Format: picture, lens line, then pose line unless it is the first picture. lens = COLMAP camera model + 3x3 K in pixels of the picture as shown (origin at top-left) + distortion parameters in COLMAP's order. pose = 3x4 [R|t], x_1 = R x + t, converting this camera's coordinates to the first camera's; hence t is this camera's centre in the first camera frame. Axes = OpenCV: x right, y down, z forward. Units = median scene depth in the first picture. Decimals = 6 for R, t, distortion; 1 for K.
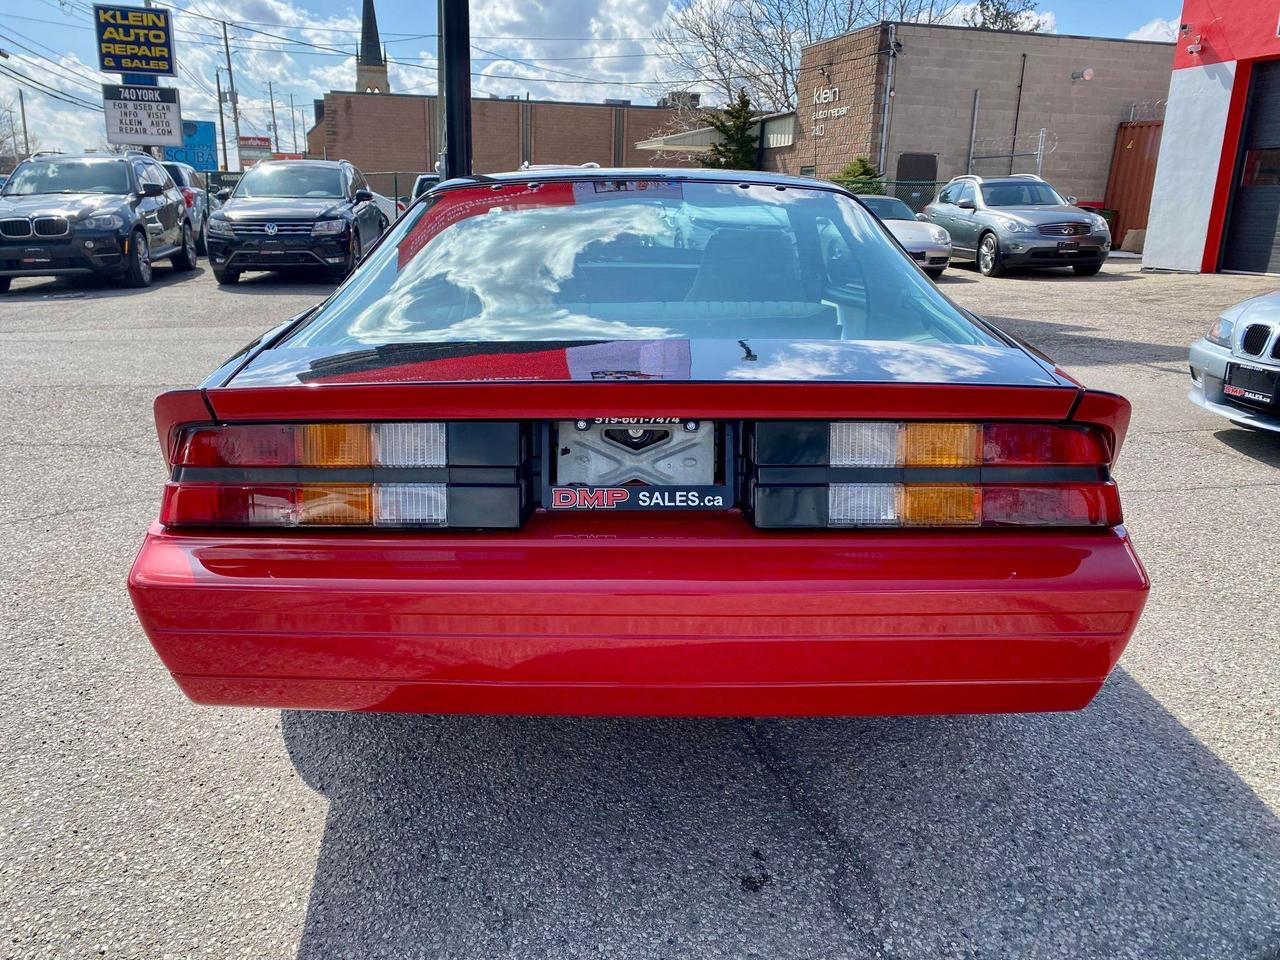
lens RADIAL K [[980.1, 0, 627.1], [0, 980.1, 467.1], [0, 0, 1]] dist [0.005677, 0.000272]
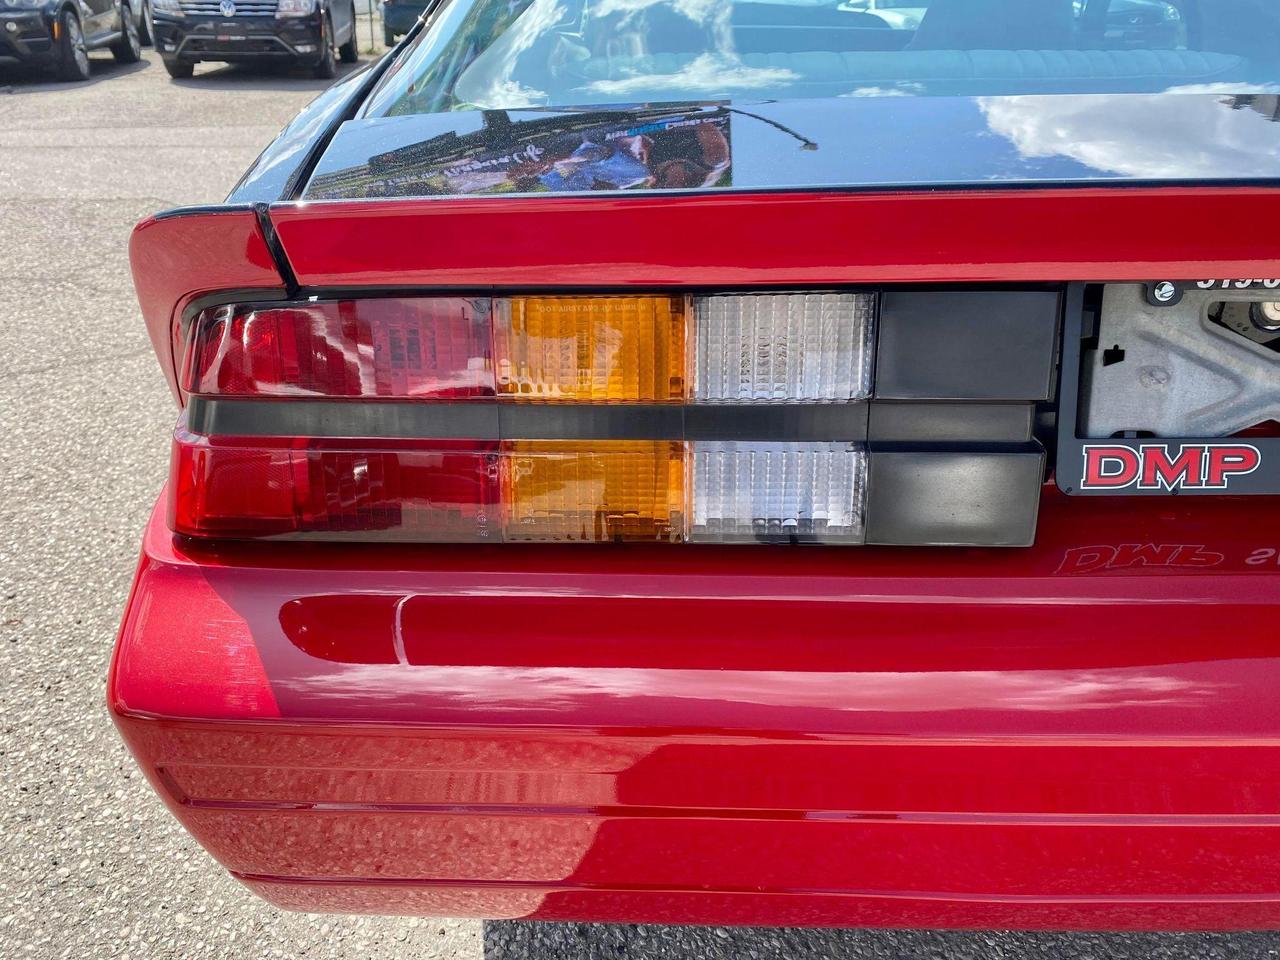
lens RADIAL K [[989.6, 0, 646.9], [0, 989.6, 486.5], [0, 0, 1]] dist [-0.005249, 0.004652]
pose [[0.999345, -0.008127, 0.035276, -0.204260], [0.001034, 0.980484, 0.196596, -0.032862], [-0.036185, -0.196431, 0.979850, 0.416761]]
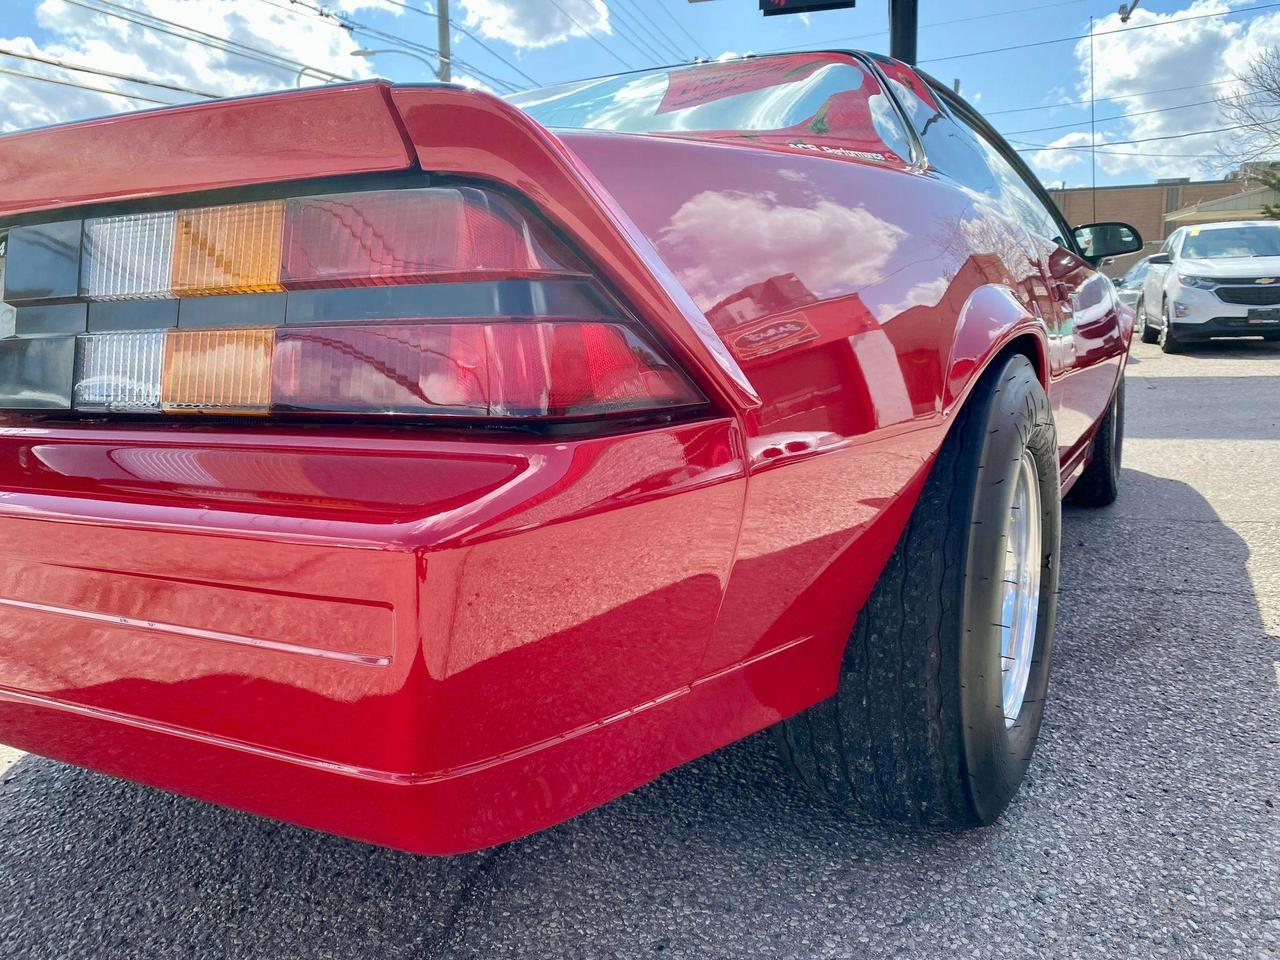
lens RADIAL K [[989.6, 0, 646.9], [0, 989.6, 486.5], [0, 0, 1]] dist [-0.005249, 0.004652]
pose [[0.872979, 0.045404, -0.485641, 0.529223], [-0.087728, 0.994037, -0.064763, 0.078611], [0.479804, 0.099141, 0.871756, 0.471117]]
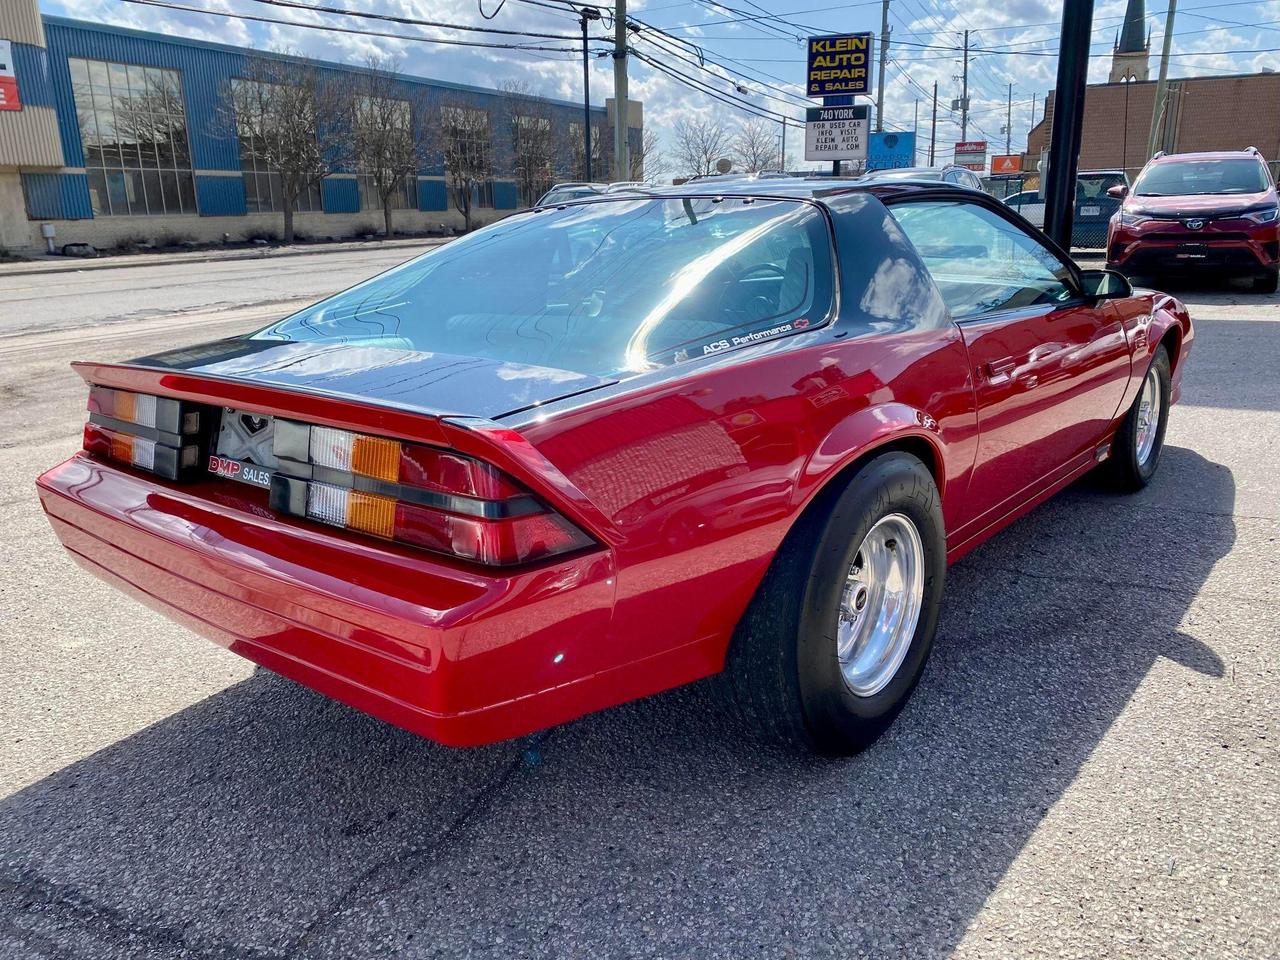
lens RADIAL K [[981.4, 0, 631.2], [0, 981.4, 472.4], [0, 0, 1]] dist [0.005859, -0.001316]
pose [[0.766201, 0.131689, -0.628963, 0.839563], [-0.130516, 0.990267, 0.048342, -0.065838], [0.629208, 0.045050, 0.775931, 0.245328]]
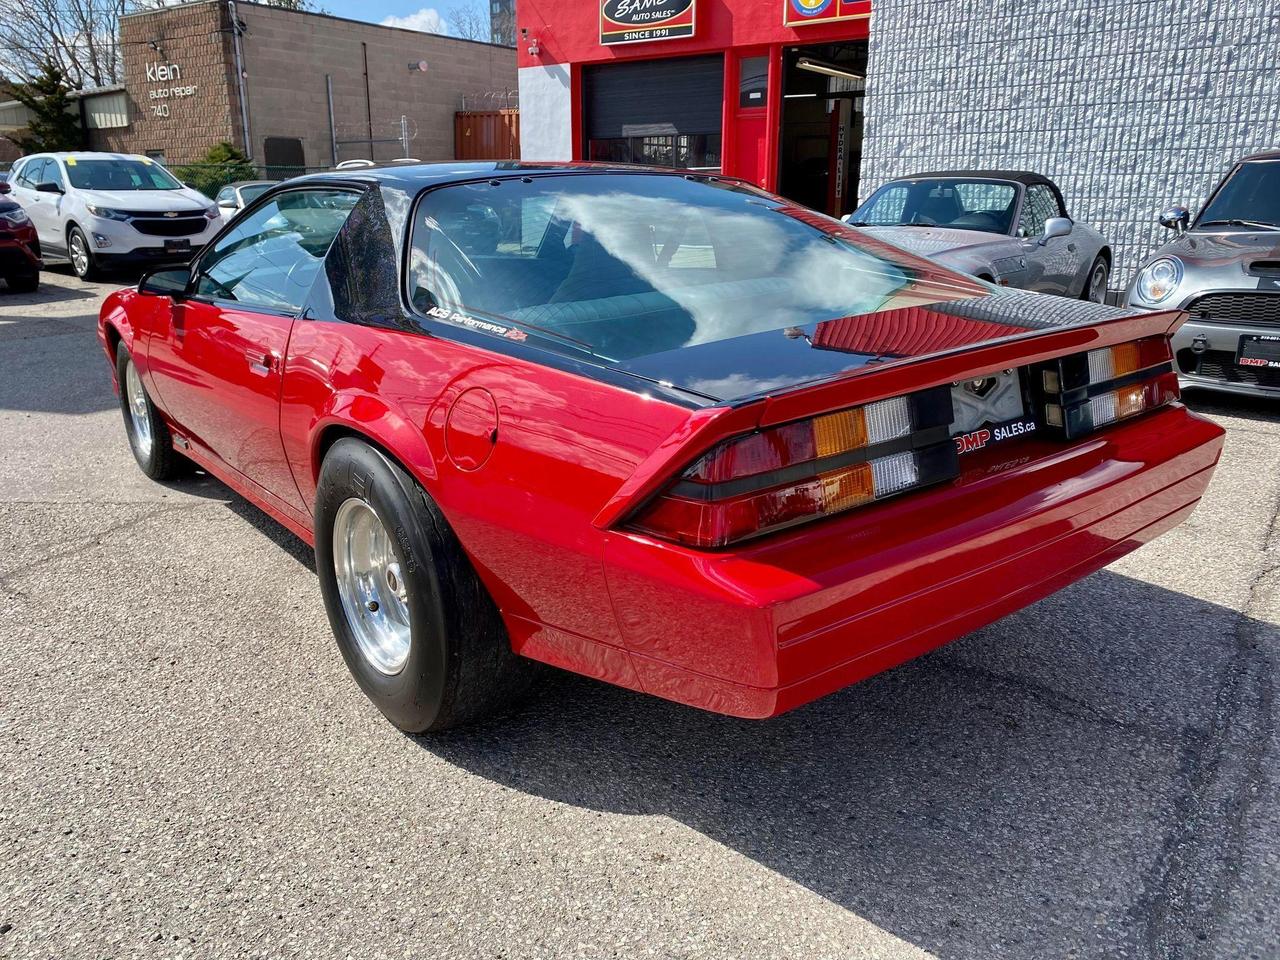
lens RADIAL K [[981.4, 0, 631.2], [0, 981.4, 472.4], [0, 0, 1]] dist [0.005859, -0.001316]
pose [[0.777919, -0.191815, 0.598371, -0.784730], [0.179982, 0.980388, 0.080287, -0.074040], [-0.602036, 0.045239, 0.797186, 0.210108]]
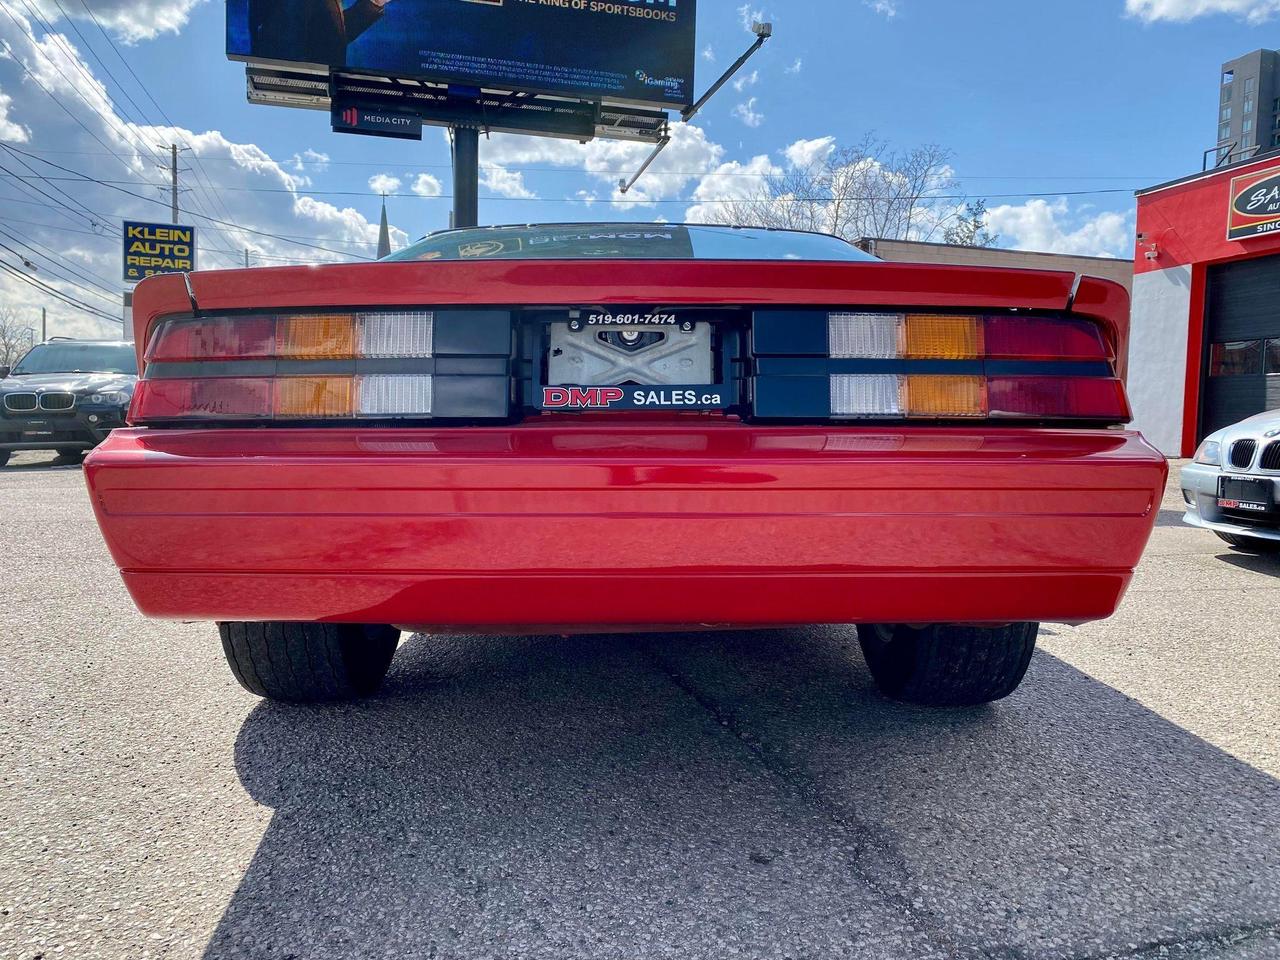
lens RADIAL K [[980.4, 0, 647.1], [0, 980.4, 479.6], [0, 0, 1]] dist [0.003088, 0.002156]
pose [[0.999750, 0.002893, 0.022190, 0.003133], [0.001679, 0.979116, -0.203296, 0.219751], [-0.022315, 0.203283, 0.978866, 0.055143]]
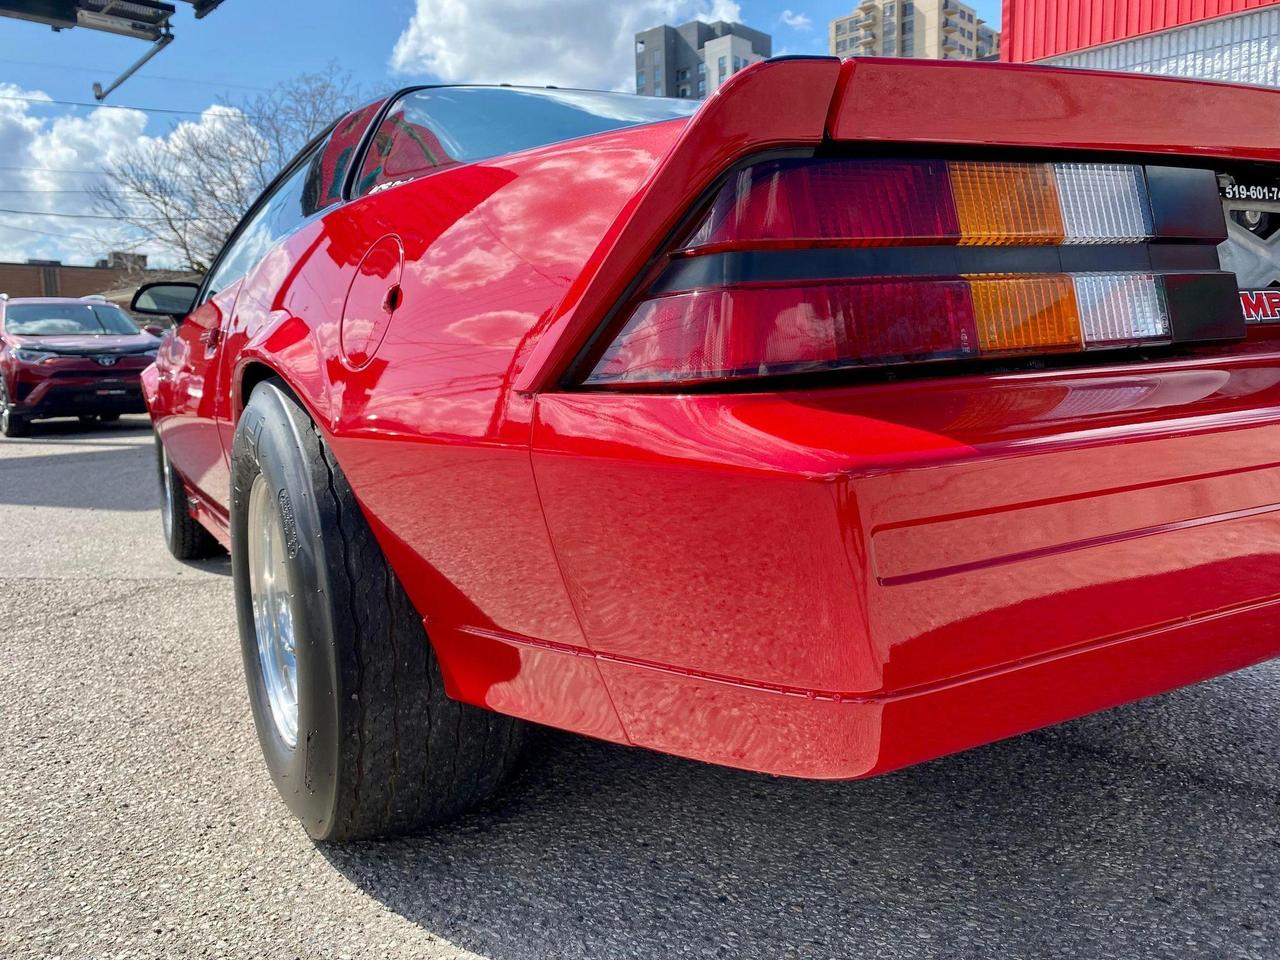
lens RADIAL K [[984.5, 0, 636.2], [0, 984.5, 480.5], [0, 0, 1]] dist [-0.004979, 0.005847]
pose [[0.857262, -0.099622, 0.505152, -0.528258], [0.174280, 0.979334, -0.102623, 0.102024], [-0.484489, 0.176012, 0.856908, 0.473562]]
